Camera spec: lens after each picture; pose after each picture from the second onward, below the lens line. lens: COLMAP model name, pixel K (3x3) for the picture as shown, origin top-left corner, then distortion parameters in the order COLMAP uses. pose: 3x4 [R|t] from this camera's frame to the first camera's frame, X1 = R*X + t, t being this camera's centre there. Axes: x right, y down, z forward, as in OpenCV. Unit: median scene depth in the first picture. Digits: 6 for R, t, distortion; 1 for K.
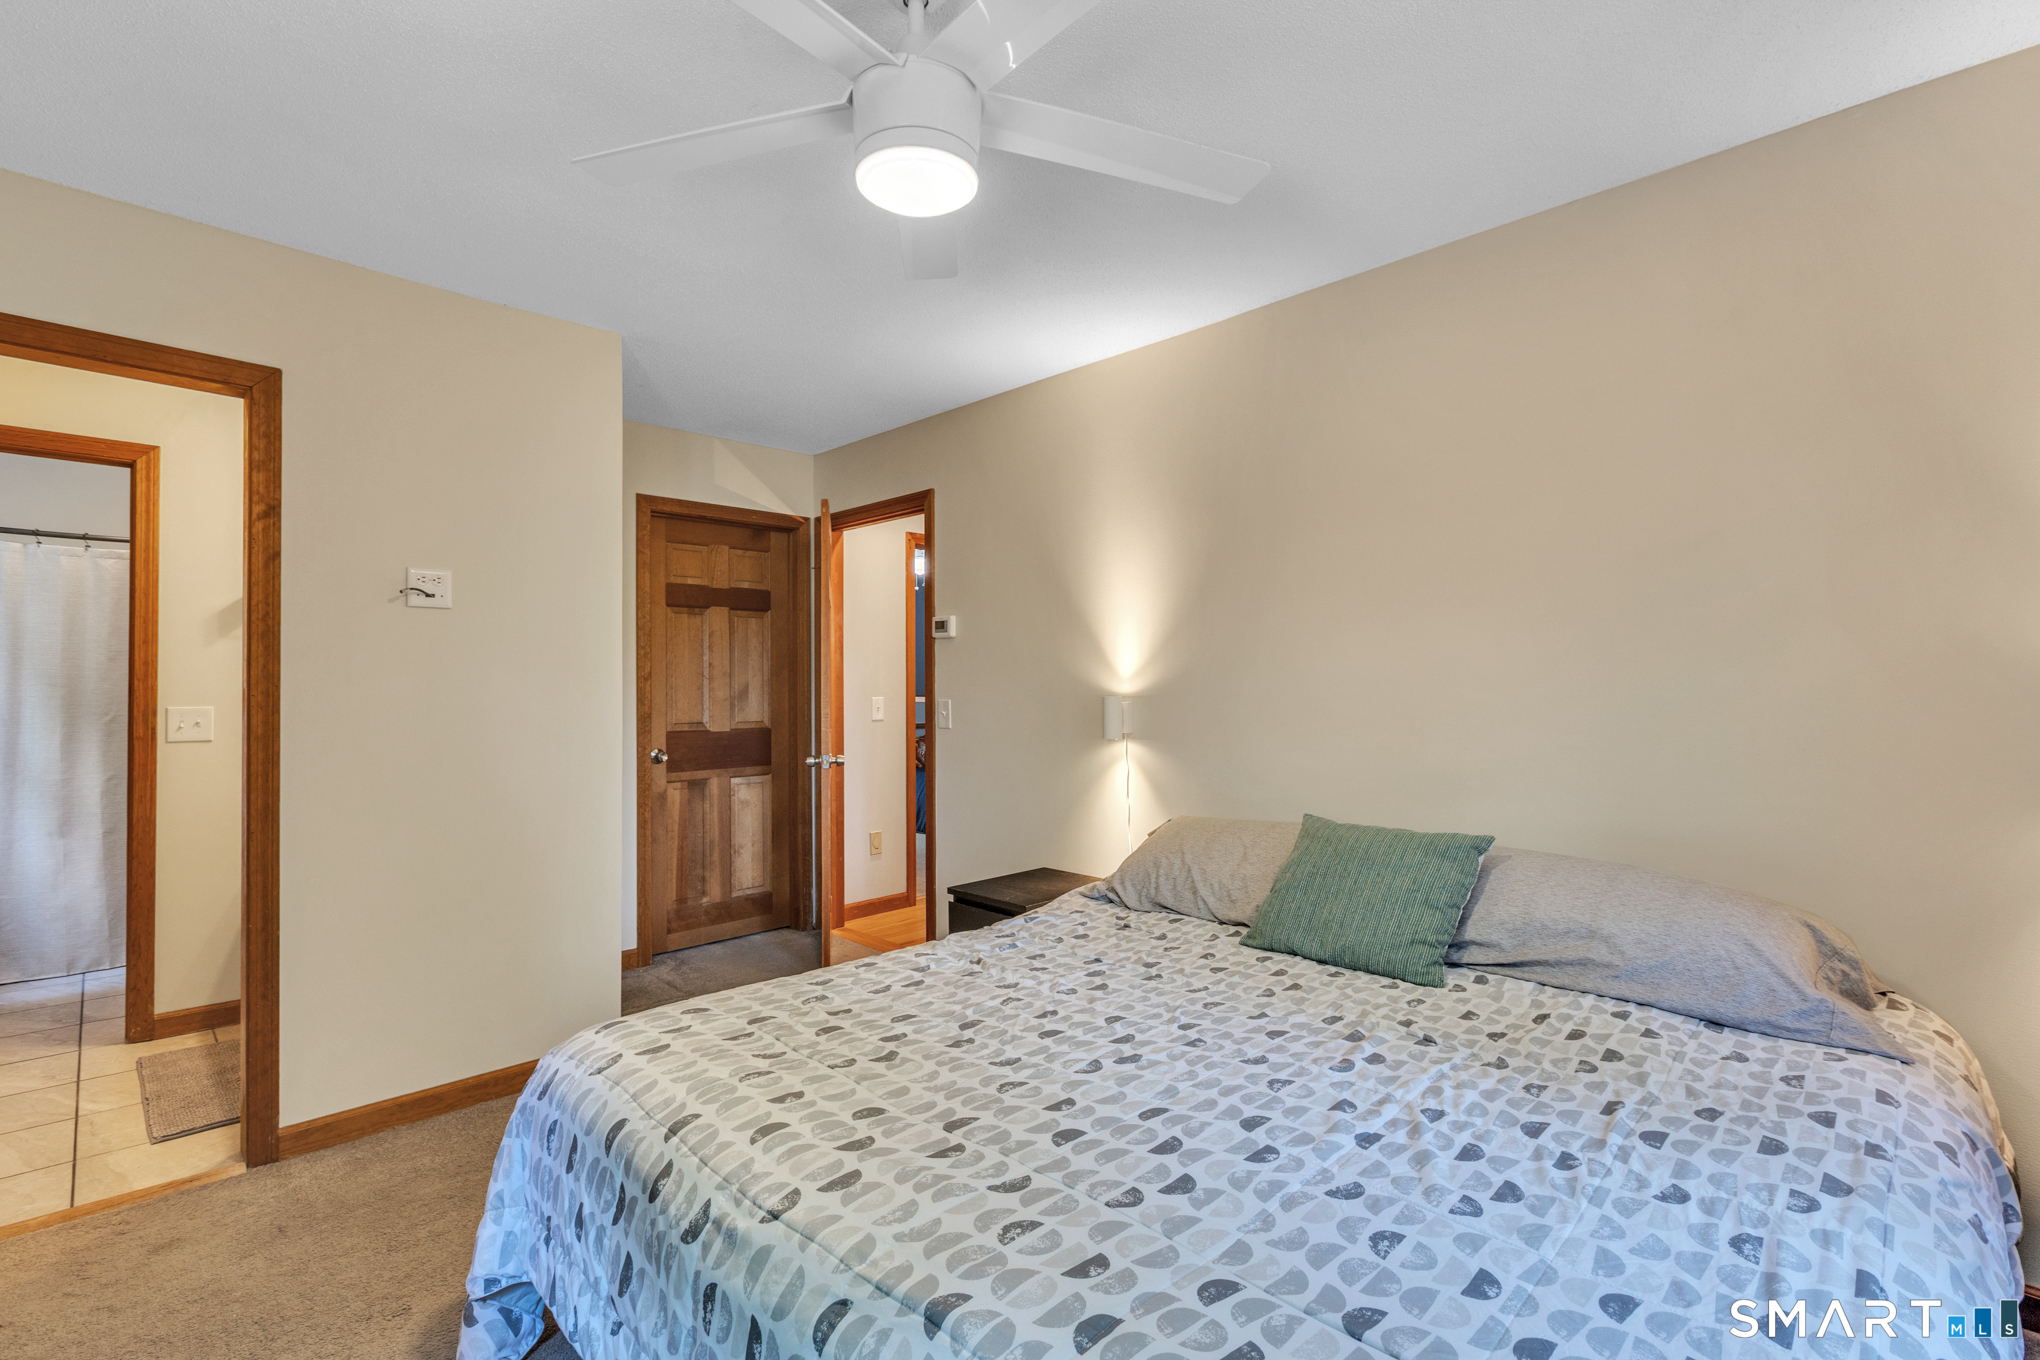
lens RADIAL K [[915.9, 0, 1004.2], [0, 915.9, 682.0], [0, 0, 1]] dist [-0.001327, -0.001473]
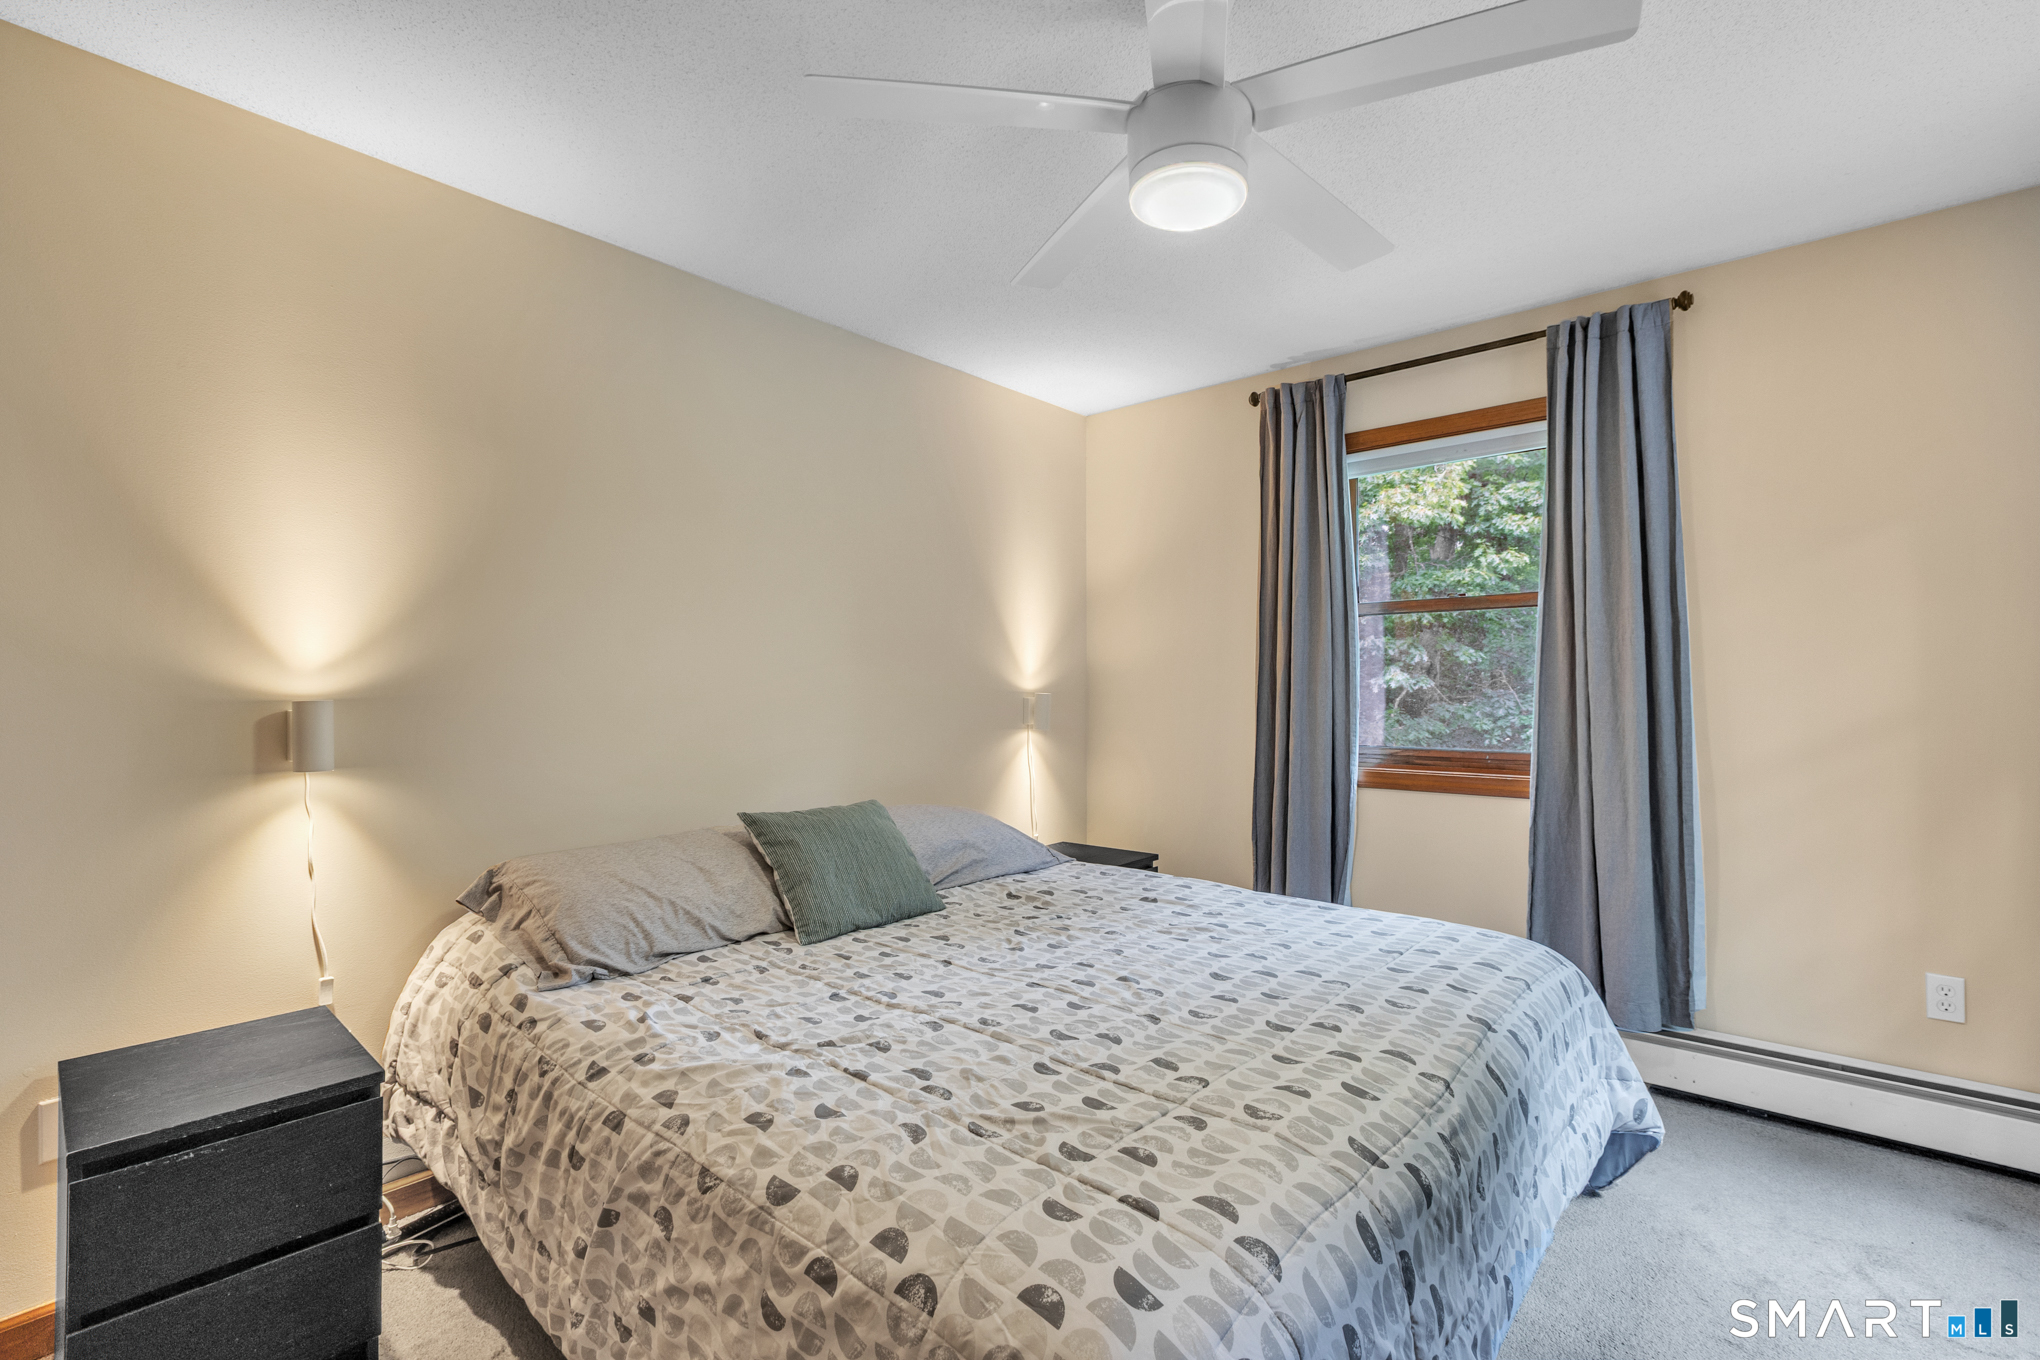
lens RADIAL K [[915.9, 0, 1008.8], [0, 915.9, 681.2], [0, 0, 1]] dist [-0.001327, -0.001473]
pose [[-0.079106, 0.014371, 0.996763, -1.072310], [-0.004012, 0.999883, -0.014734, 0.023123], [-0.996858, -0.005164, -0.079039, 1.232688]]
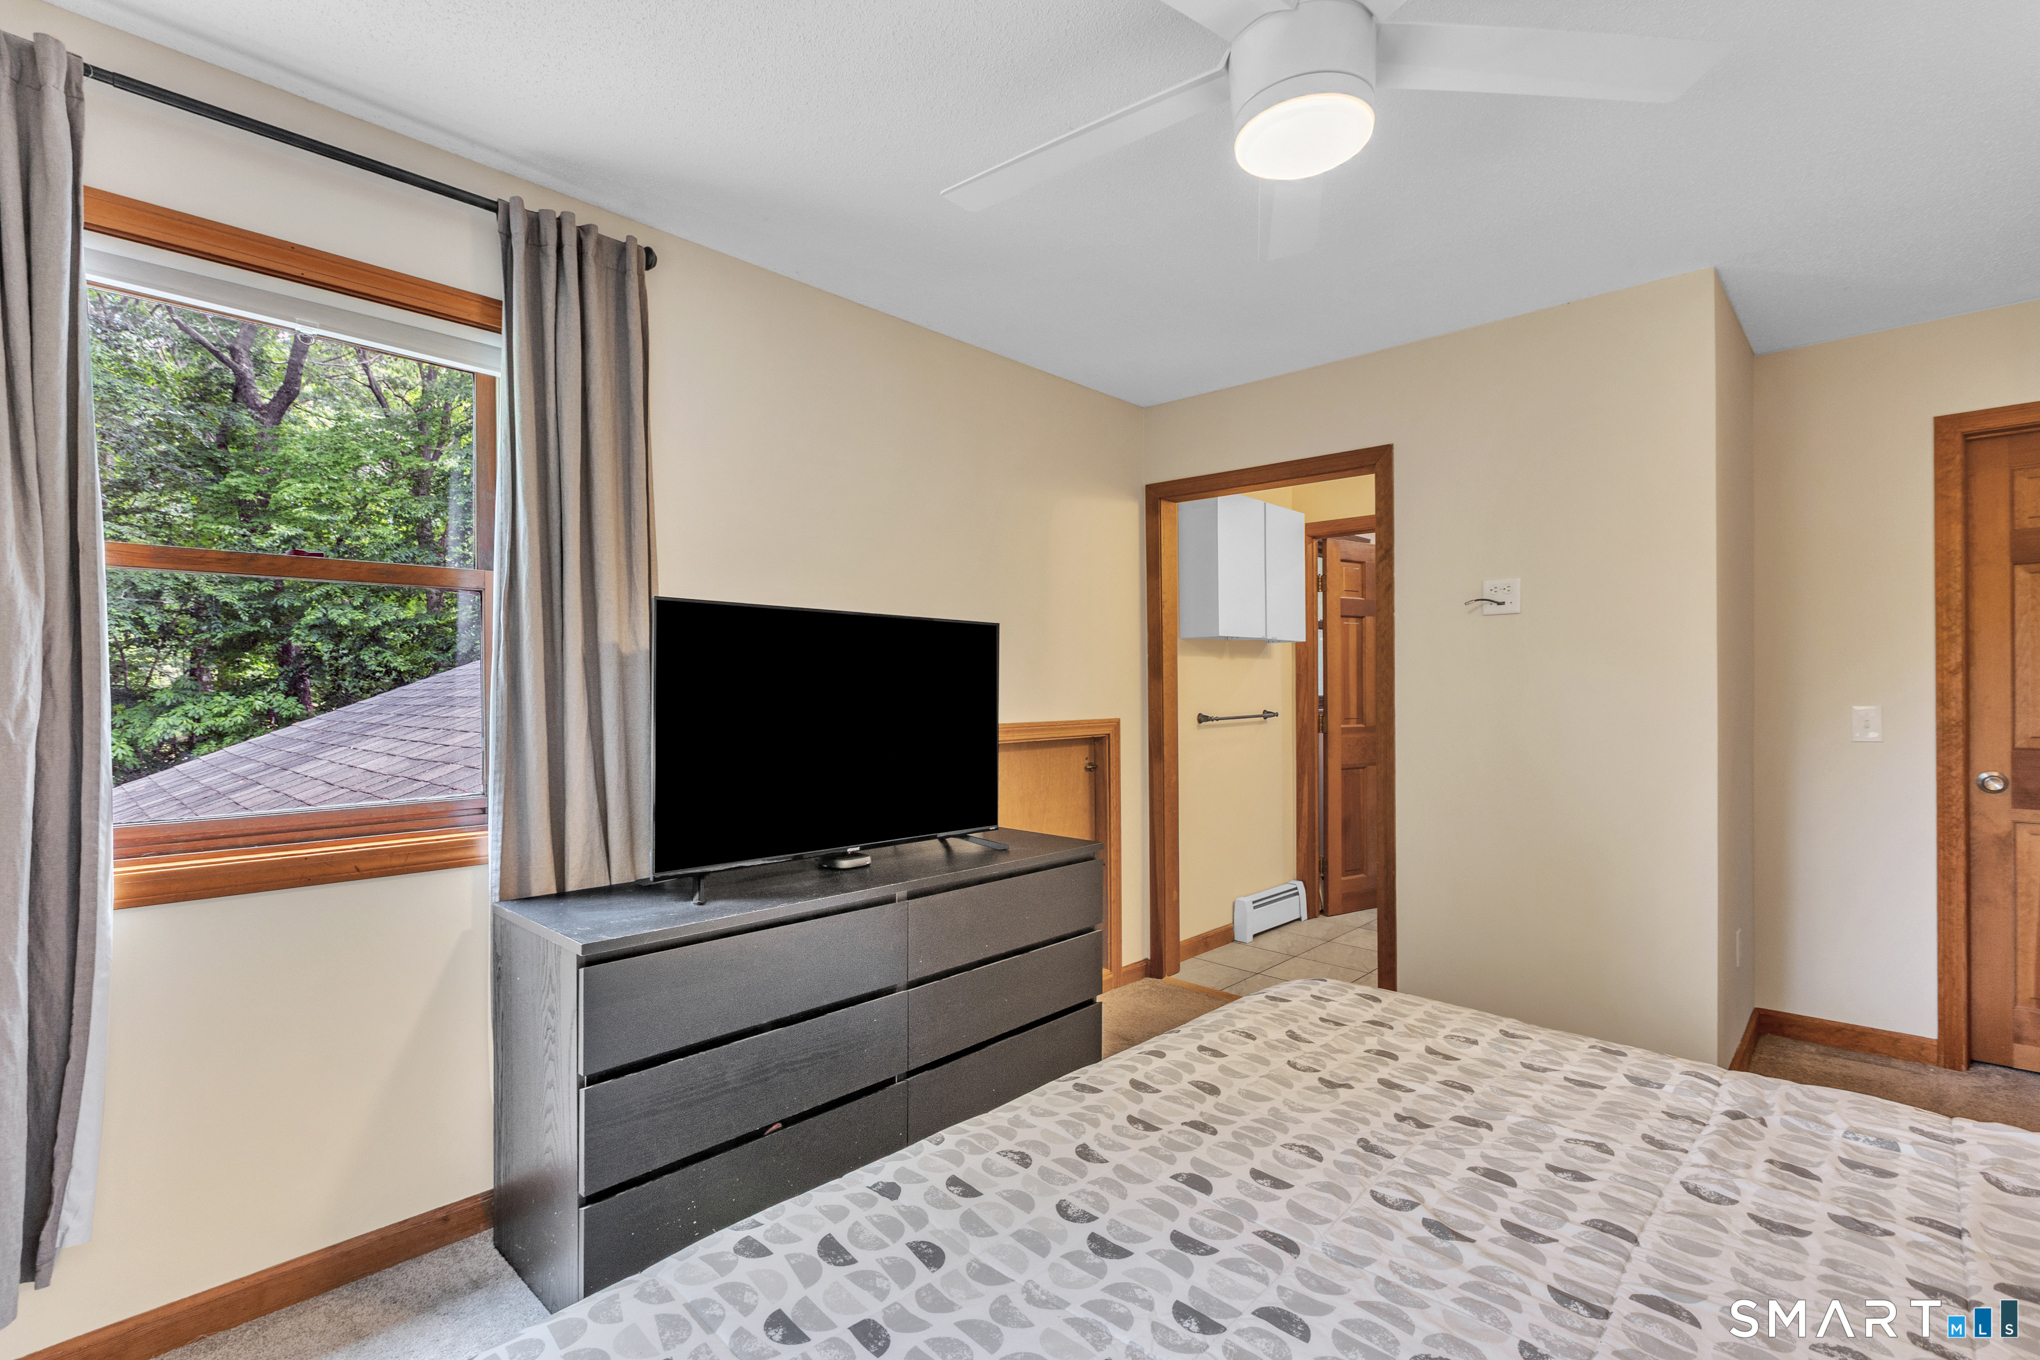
lens RADIAL K [[915.9, 0, 1024.2], [0, 915.9, 686.6], [0, 0, 1]] dist [-0.001327, -0.001473]
pose [[0.046515, -0.001158, -0.998917, 0.788310], [0.012022, 0.999928, -0.000599, -0.000447], [0.998845, -0.011981, 0.046526, 0.641420]]
